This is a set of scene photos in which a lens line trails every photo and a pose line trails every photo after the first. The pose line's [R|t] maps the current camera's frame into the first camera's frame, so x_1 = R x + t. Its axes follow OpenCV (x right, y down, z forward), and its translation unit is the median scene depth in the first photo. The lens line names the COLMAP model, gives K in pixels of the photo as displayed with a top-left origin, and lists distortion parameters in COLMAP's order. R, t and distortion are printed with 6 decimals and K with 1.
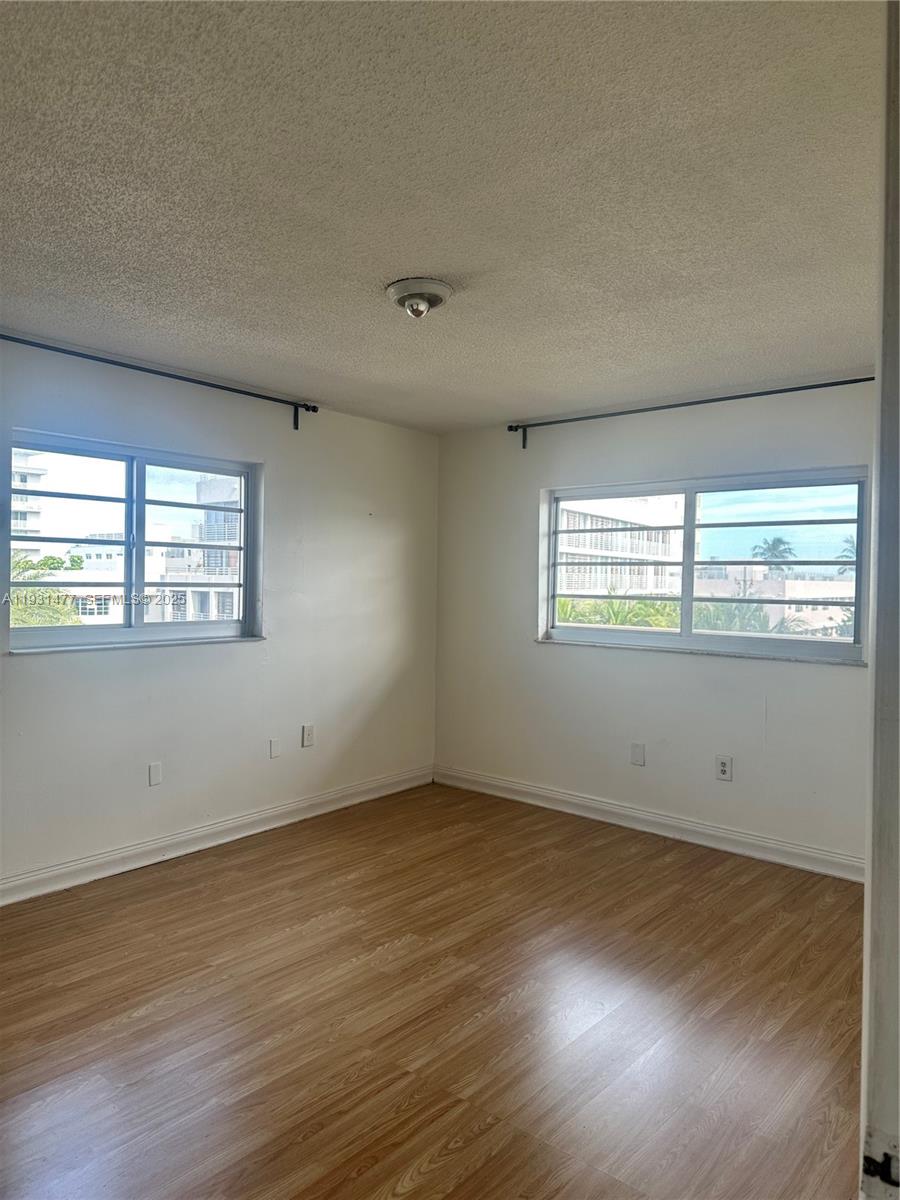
lens RADIAL K [[852.3, 0, 439.3], [0, 852.3, 591.0], [0, 0, 1]] dist [0.048398, -0.020831]
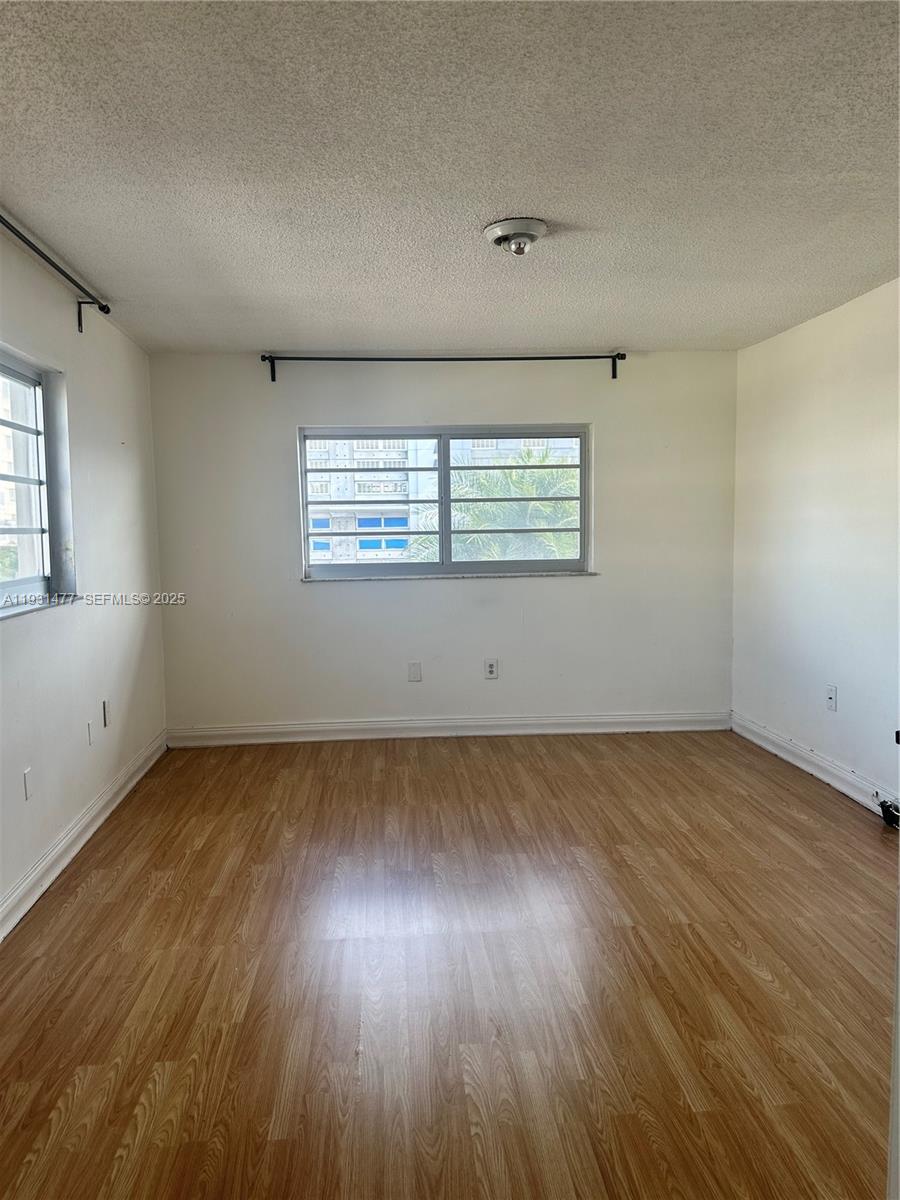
lens RADIAL K [[852.3, 0, 456.3], [0, 852.3, 607.1], [0, 0, 1]] dist [0.048398, -0.020831]
pose [[0.691280, -0.094742, 0.716349, -0.549541], [0.036335, 0.994671, 0.096488, -0.000144], [-0.721673, -0.040672, 0.691038, 0.201267]]
